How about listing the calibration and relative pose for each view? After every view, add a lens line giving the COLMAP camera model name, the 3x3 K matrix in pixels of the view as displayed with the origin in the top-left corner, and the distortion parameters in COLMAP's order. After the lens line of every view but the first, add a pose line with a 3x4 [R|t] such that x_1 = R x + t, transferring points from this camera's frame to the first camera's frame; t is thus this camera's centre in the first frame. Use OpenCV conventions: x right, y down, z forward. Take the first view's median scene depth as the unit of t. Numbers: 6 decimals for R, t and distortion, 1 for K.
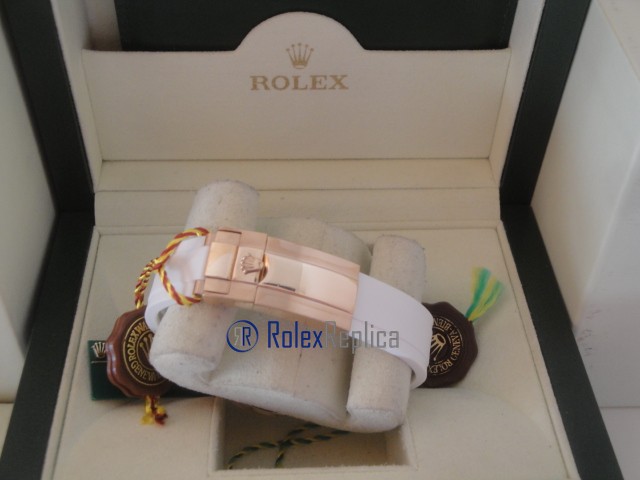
lens RADIAL K [[829.1, 0, 325.5], [0, 829.1, 239.5], [0, 0, 1]] dist [0.019458, 0.000000]
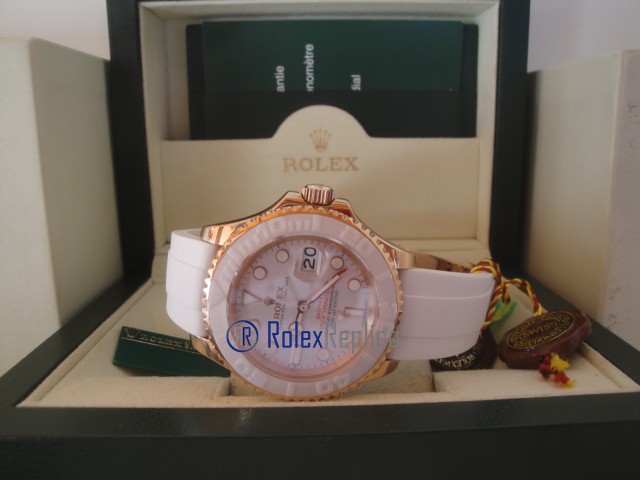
lens RADIAL K [[521.5, 0, 318.0], [0, 521.5, 236.7], [0, 0, 1]] dist [-0.164728, 0.102566]
pose [[0.998256, -0.035305, -0.047309, -0.001451], [0.003742, 0.837674, -0.546157, 0.350734], [0.058911, 0.545028, 0.836346, 0.384156]]
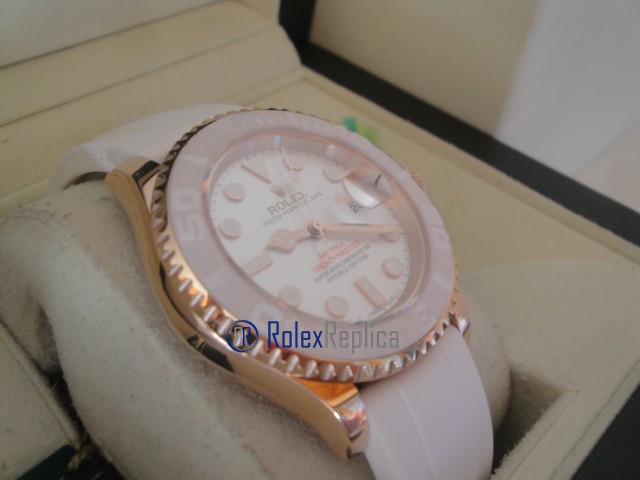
lens RADIAL K [[829.1, 0, 318.6], [0, 829.1, 231.2], [0, 0, 1]] dist [0.019458, 0.000000]
pose [[0.670565, -0.406115, 0.620817, -0.279534], [0.422939, 0.896810, 0.129829, 0.016441], [-0.609480, 0.175508, 0.773131, 0.521245]]
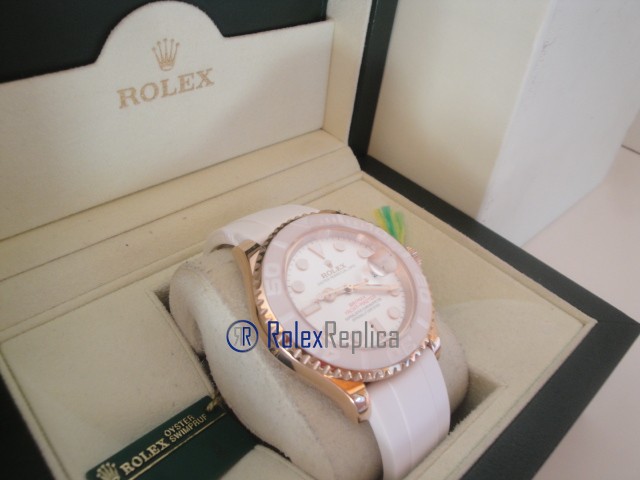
lens RADIAL K [[521.5, 0, 318.4], [0, 521.5, 235.5], [0, 0, 1]] dist [-0.164728, 0.102566]
pose [[0.766261, -0.363355, 0.529922, -0.260472], [0.394424, 0.917066, 0.058478, -0.008015], [-0.507221, 0.164205, 0.846028, 0.474873]]
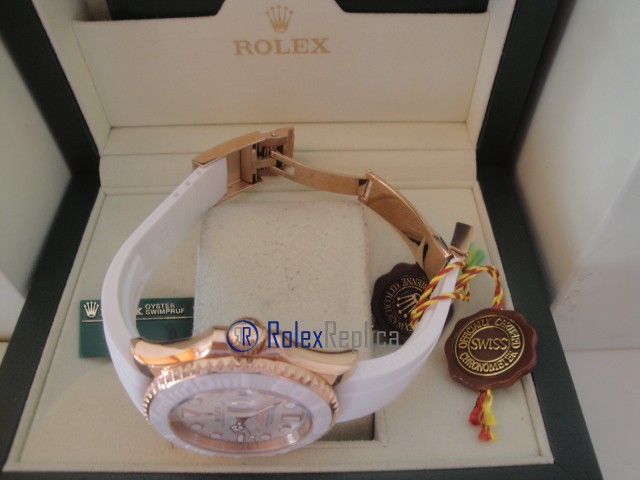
lens RADIAL K [[521.5, 0, 324.1], [0, 521.5, 231.3], [0, 0, 1]] dist [-0.164728, 0.102566]
pose [[0.998670, 0.004875, -0.051333, 0.054418], [-0.000059, 0.995629, 0.093401, -0.021571], [0.051564, -0.093274, 0.994304, 0.358022]]
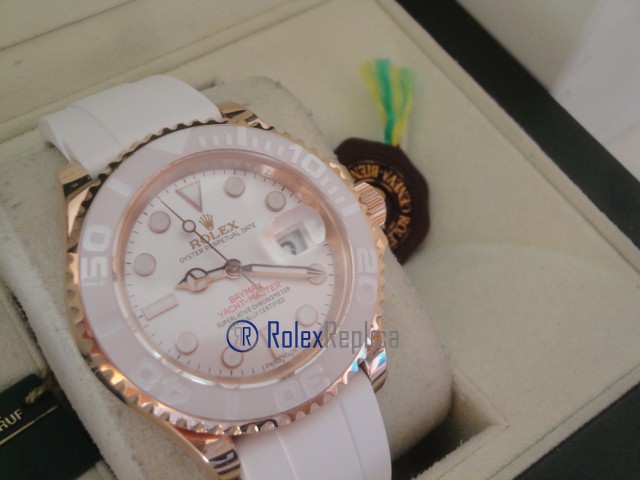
lens RADIAL K [[829.1, 0, 318.8], [0, 829.1, 233.6], [0, 0, 1]] dist [0.019458, 0.000000]
pose [[0.839558, -0.427348, 0.335434, -0.120478], [0.318977, 0.887561, 0.332400, -0.072378], [-0.439769, -0.172073, 0.881473, 0.457648]]
